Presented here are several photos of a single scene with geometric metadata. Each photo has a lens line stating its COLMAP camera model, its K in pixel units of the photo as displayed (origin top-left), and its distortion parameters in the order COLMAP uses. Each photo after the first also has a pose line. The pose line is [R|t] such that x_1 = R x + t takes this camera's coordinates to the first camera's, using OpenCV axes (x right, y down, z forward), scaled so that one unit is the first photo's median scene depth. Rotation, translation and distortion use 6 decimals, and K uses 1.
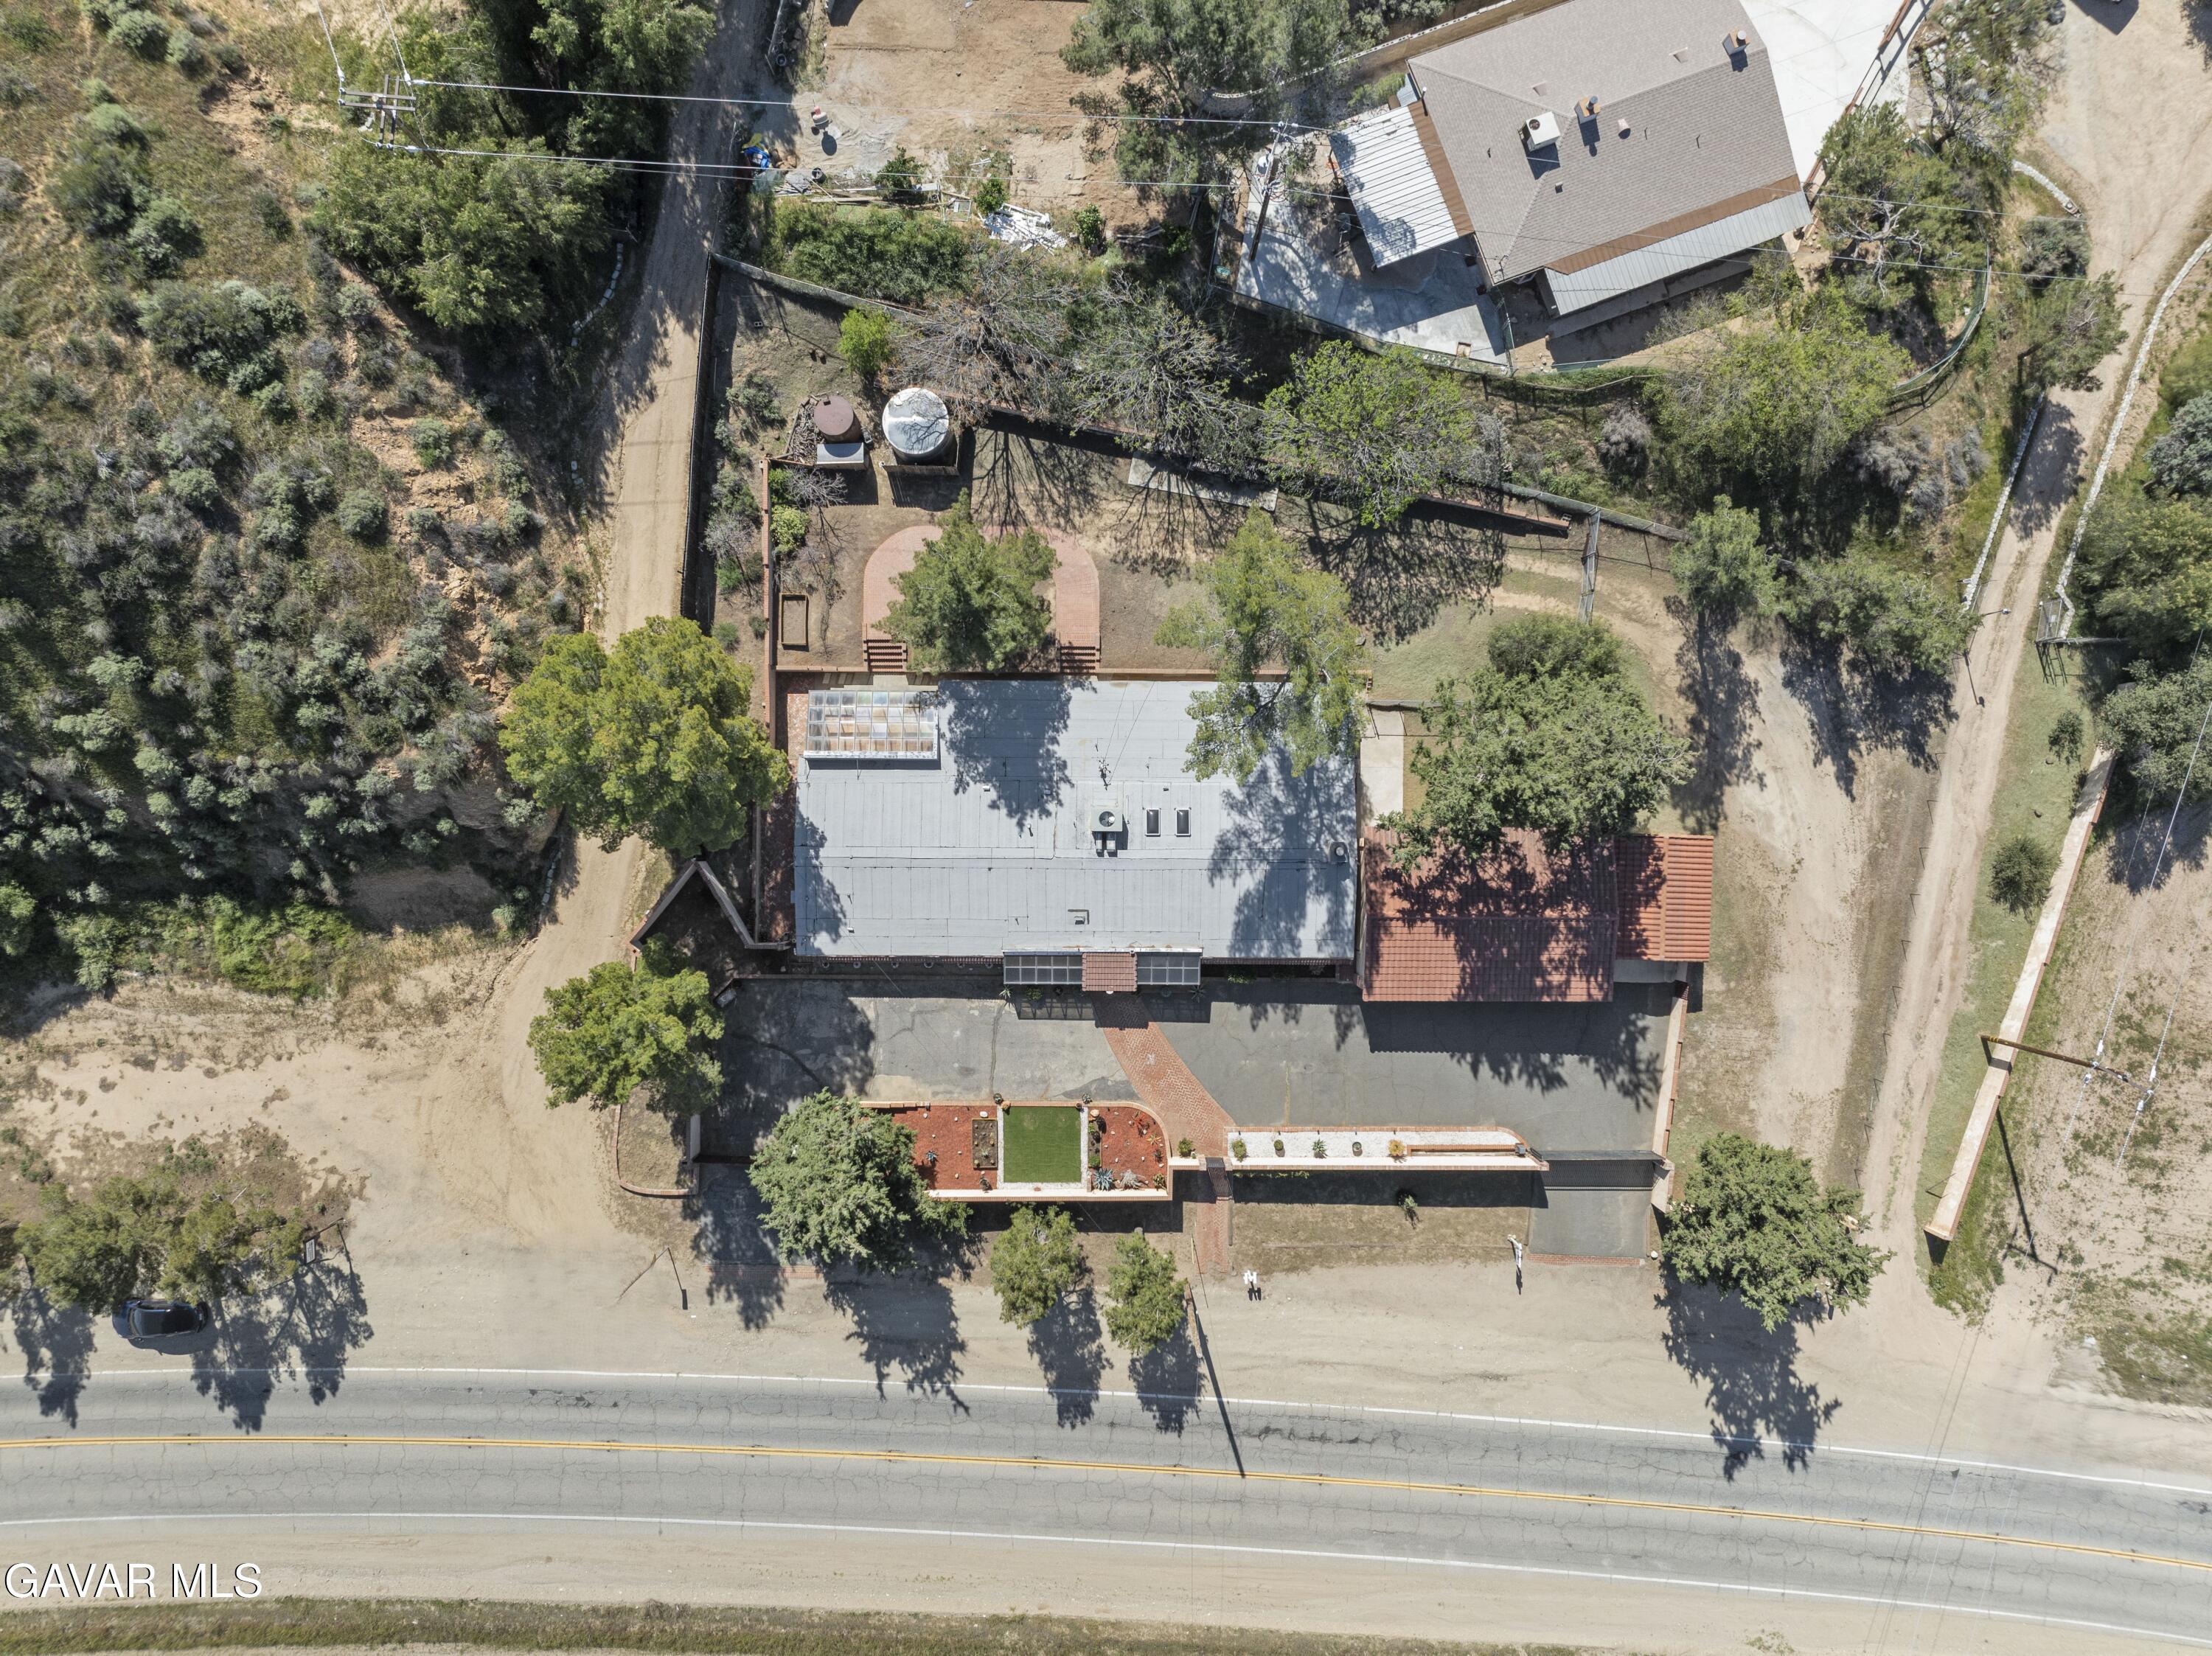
lens RADIAL K [[1600.5, 0, 1110.0], [0, 1600.5, 829.6], [0, 0, 1]] dist [-0.039578, 0.002391]
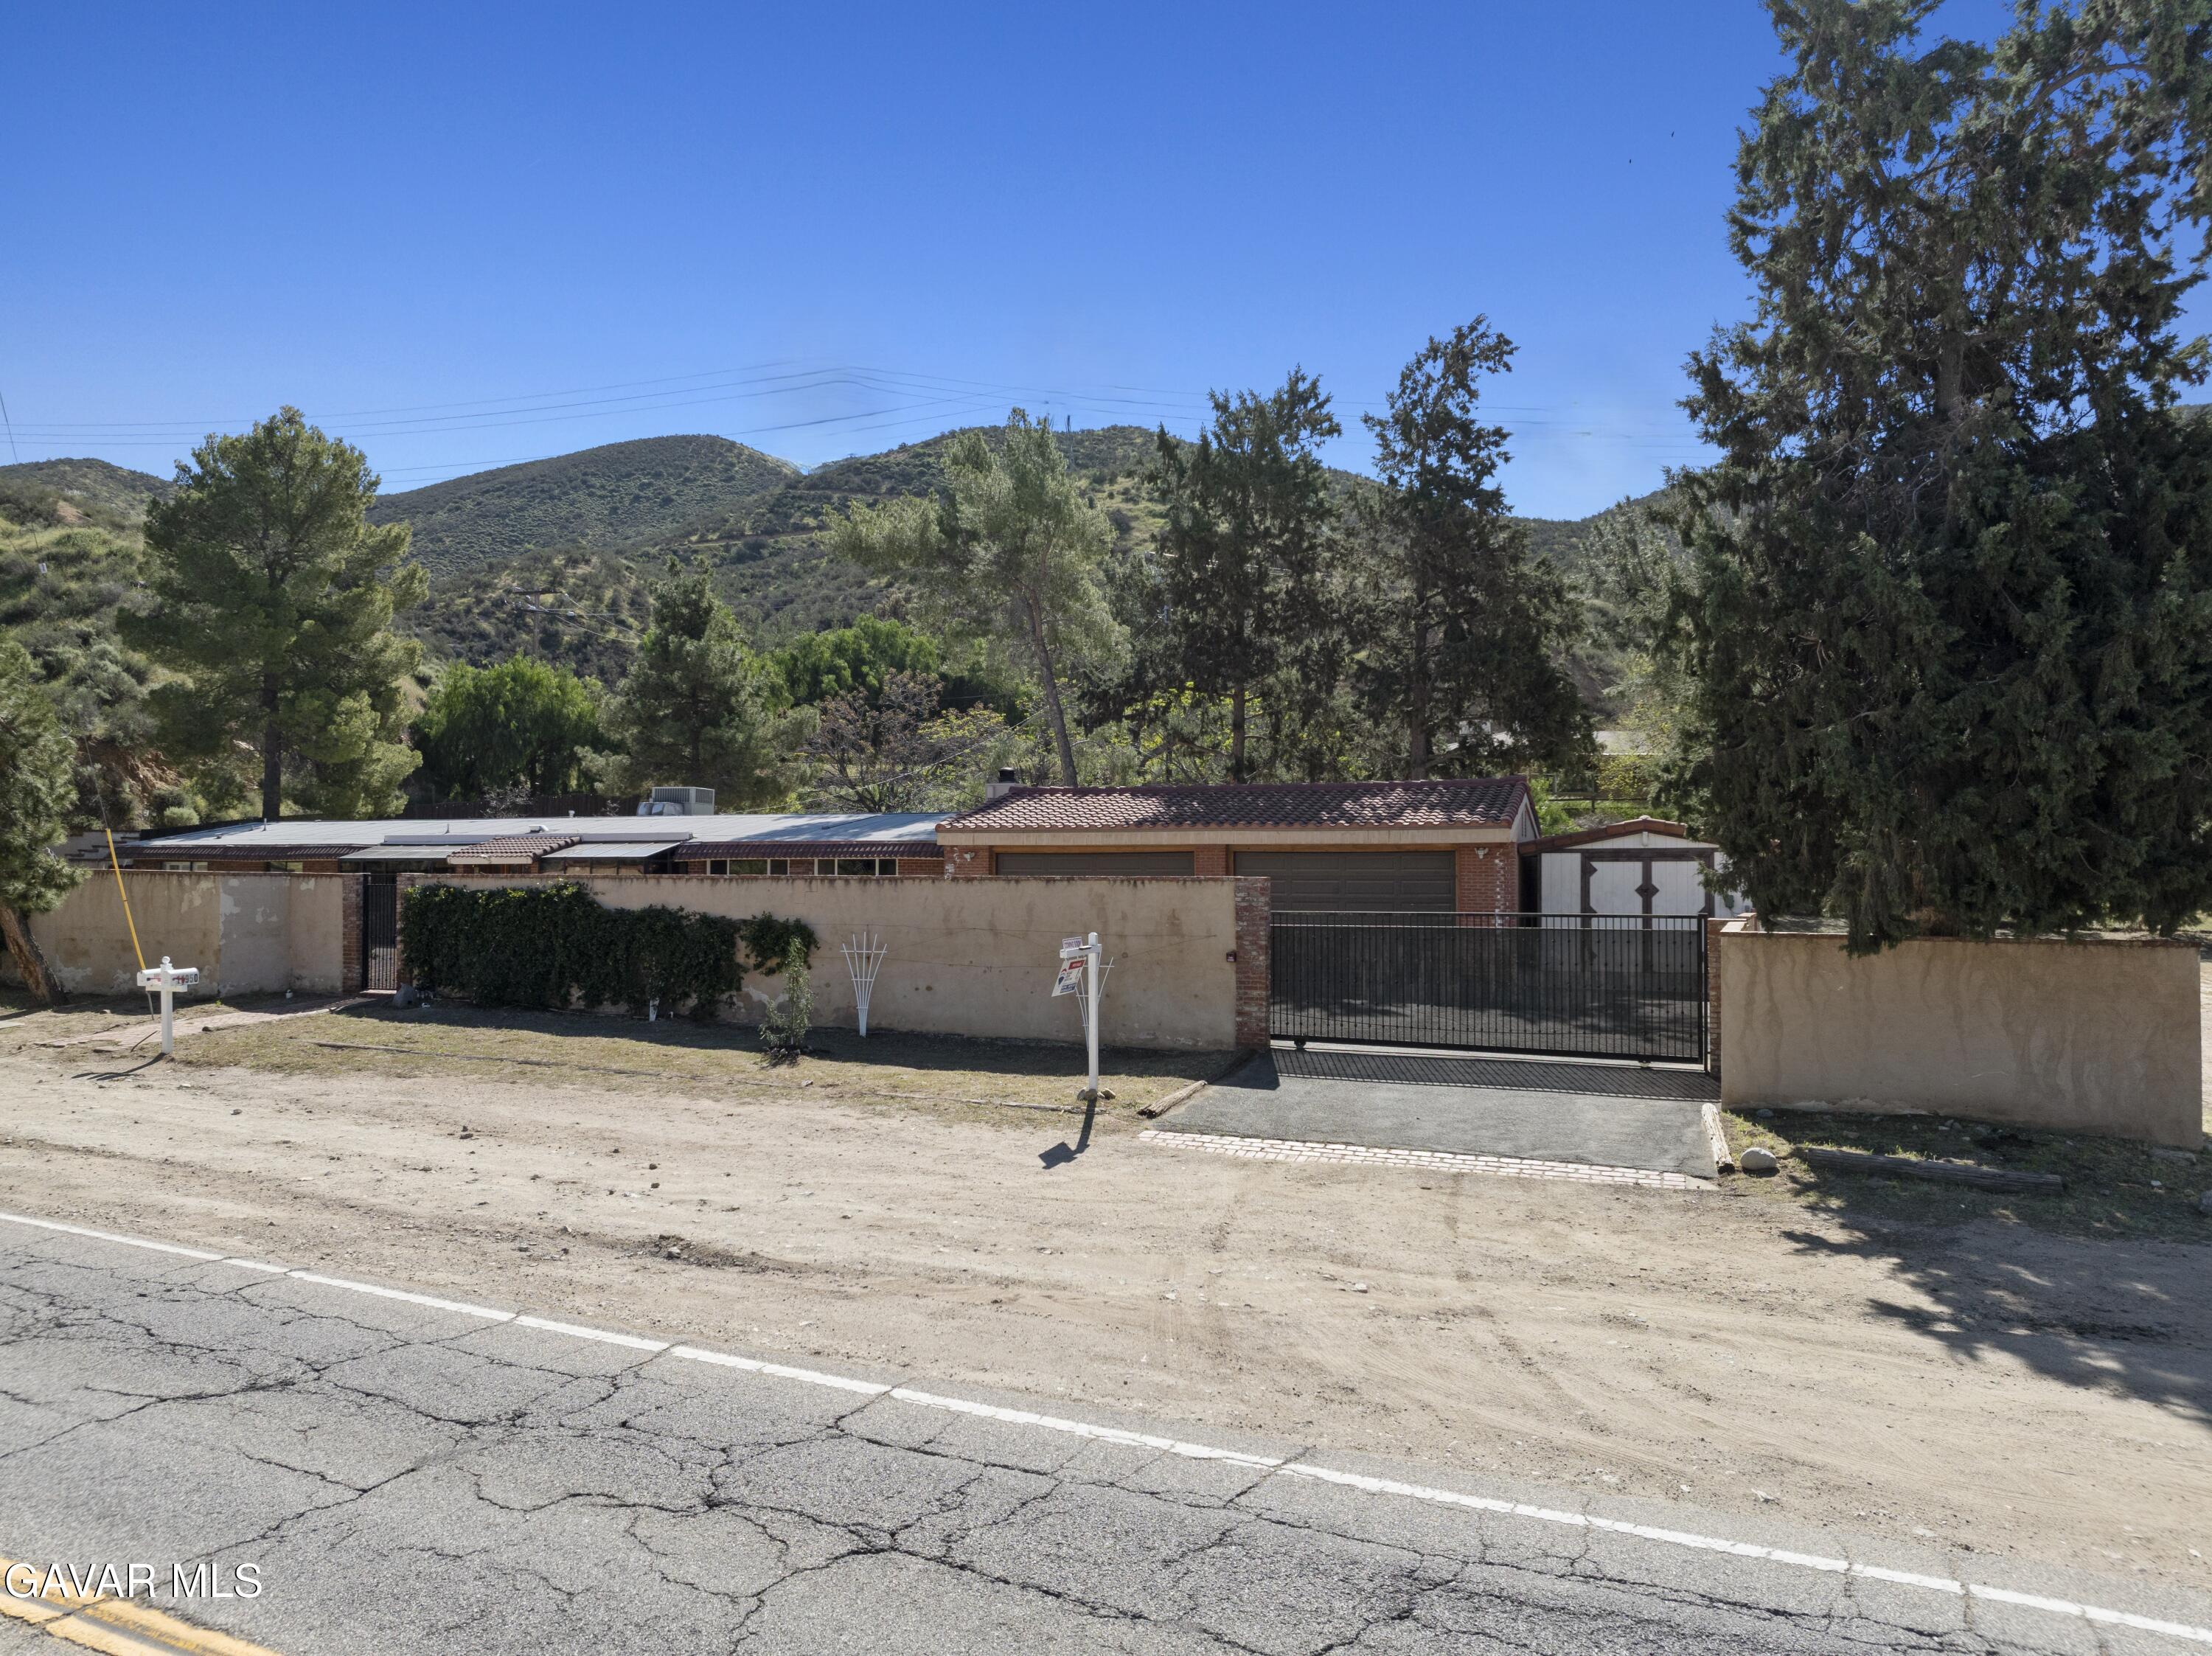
lens RADIAL K [[1556.0, 0, 1106.0], [0, 1556.0, 828.0], [0, 0, 1]] dist [-0.042576, 0.003891]
pose [[0.943813, -0.012587, -0.330240, 0.344919], [-0.330476, -0.031506, -0.943288, 0.496489], [0.001468, 0.999424, -0.033896, 1.009765]]
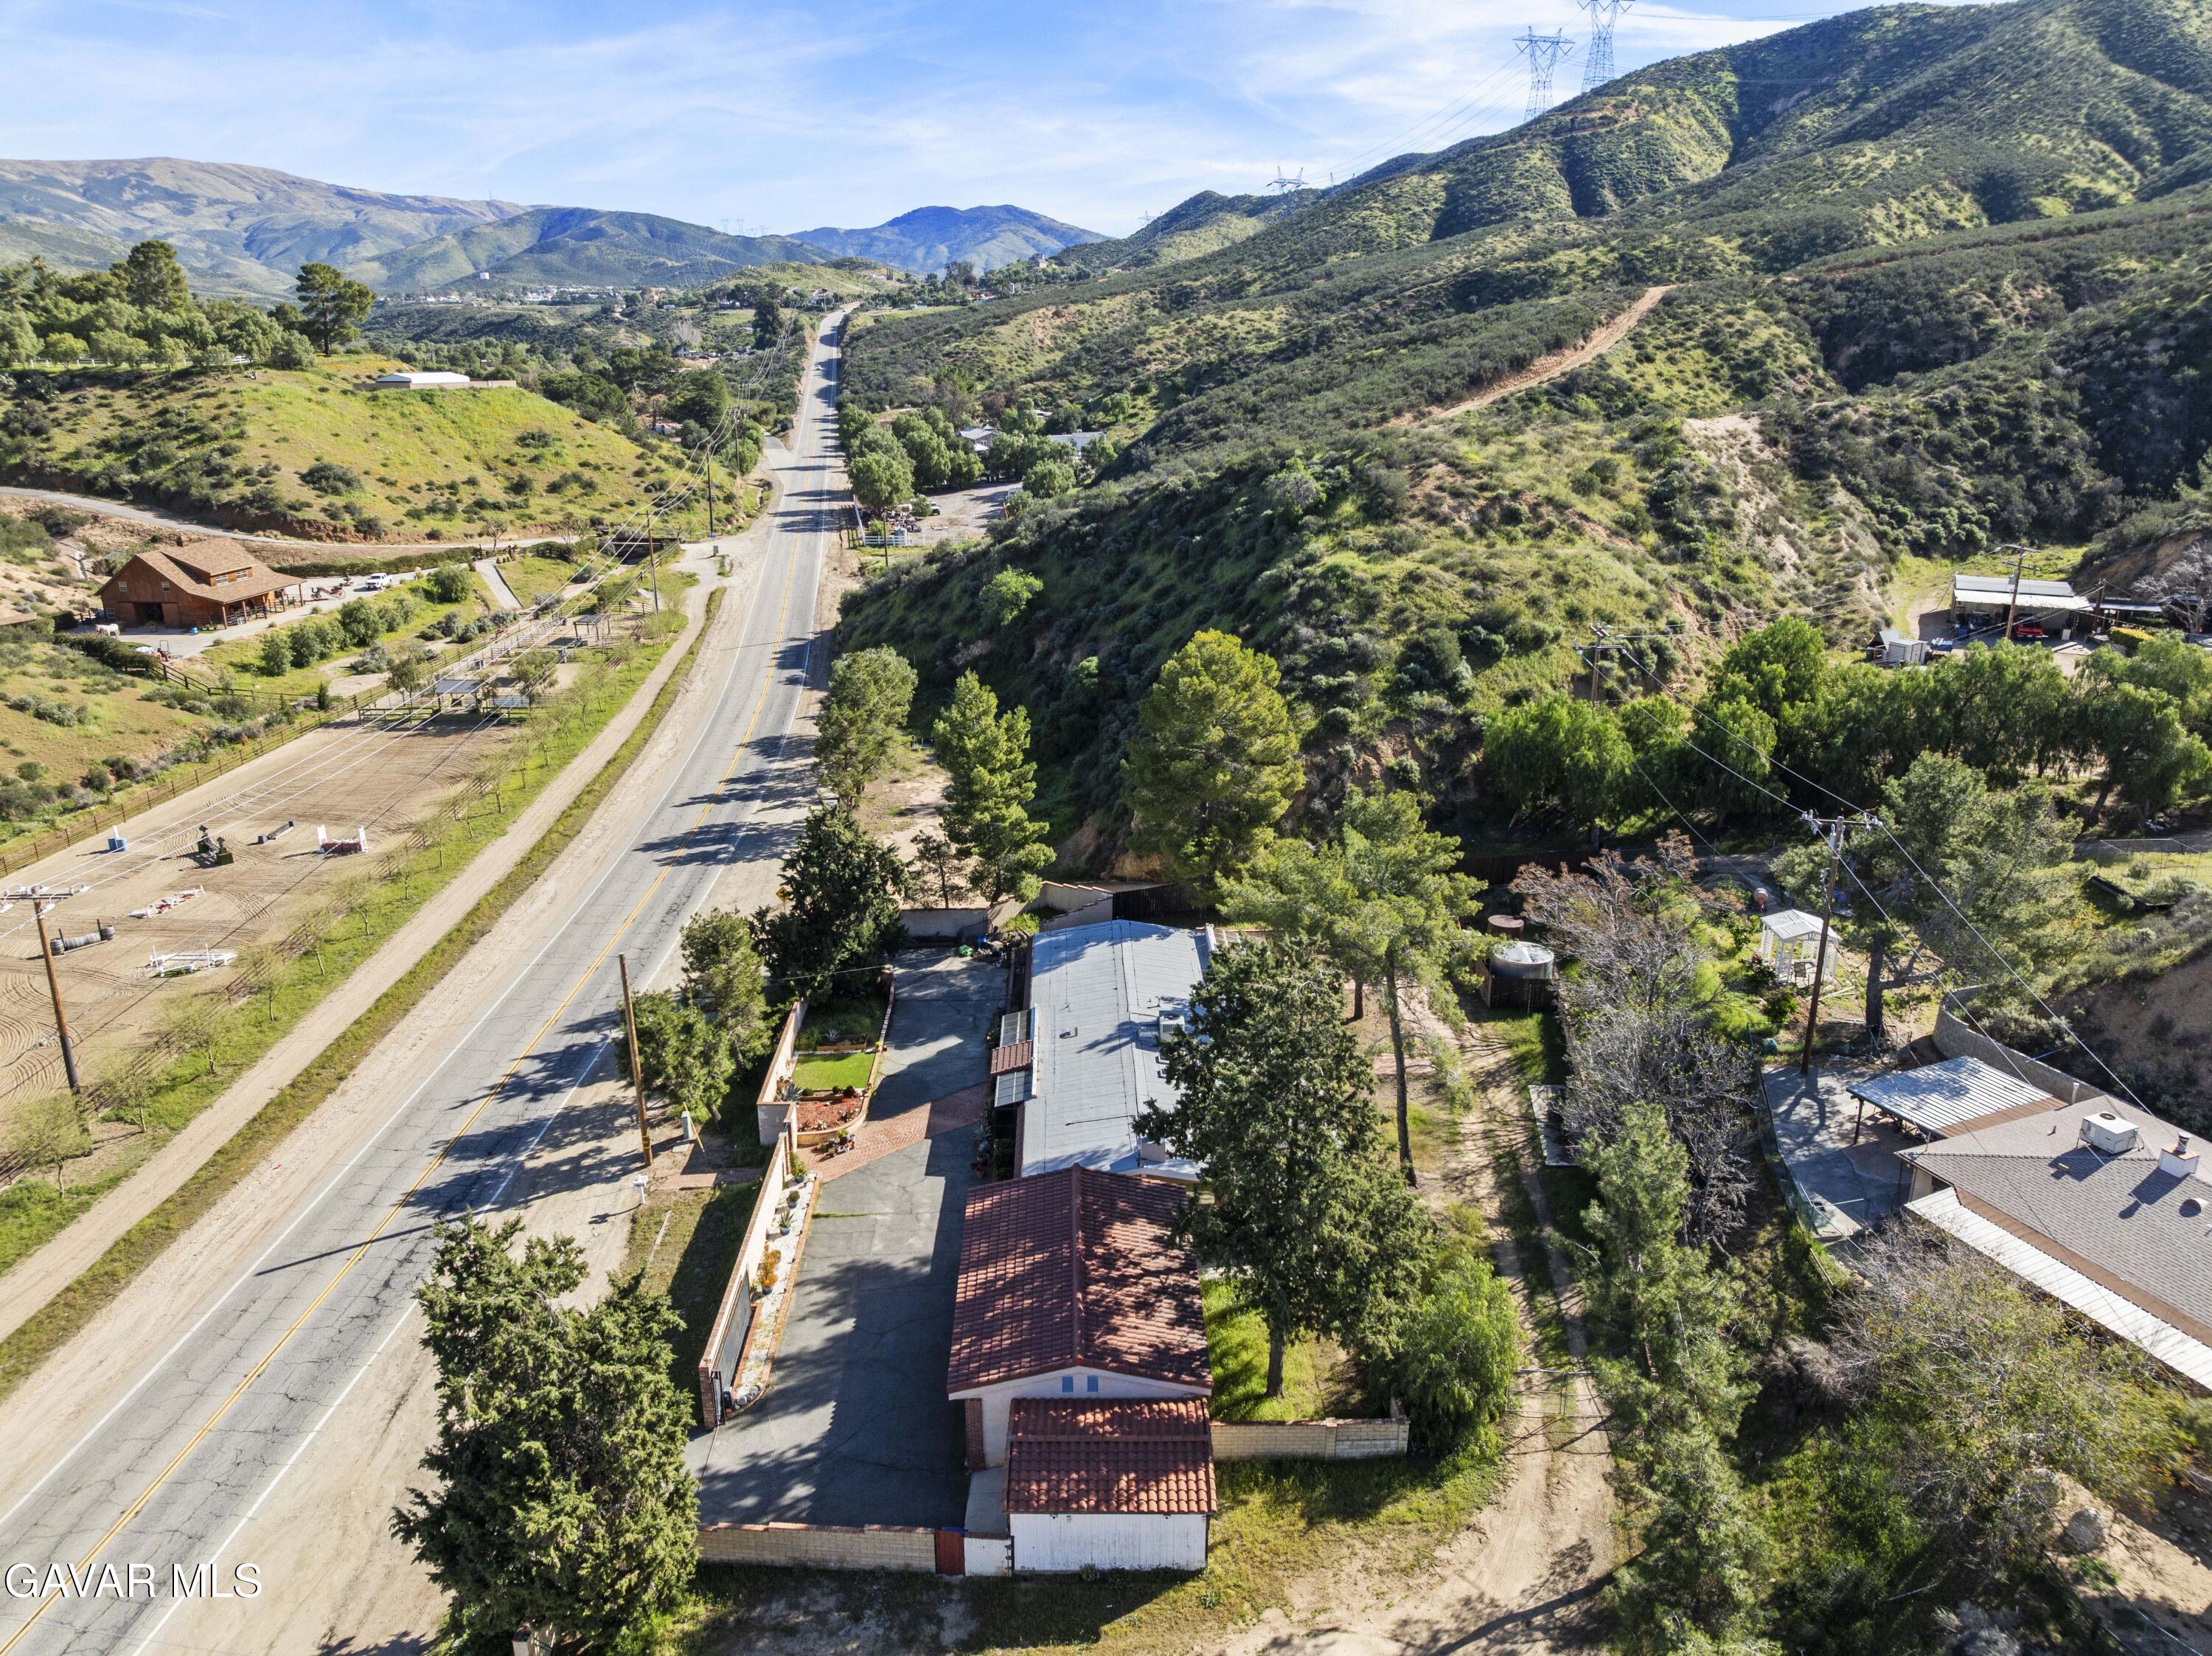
lens RADIAL K [[1573.8, 0, 1100.6], [0, 1573.8, 816.8], [0, 0, 1]] dist [-0.040768, 0.011499]
pose [[0.030489, 0.290093, -0.956513, 0.856840], [-0.999525, 0.004538, -0.030484, 0.064180], [-0.004503, 0.956988, 0.290093, 0.588504]]
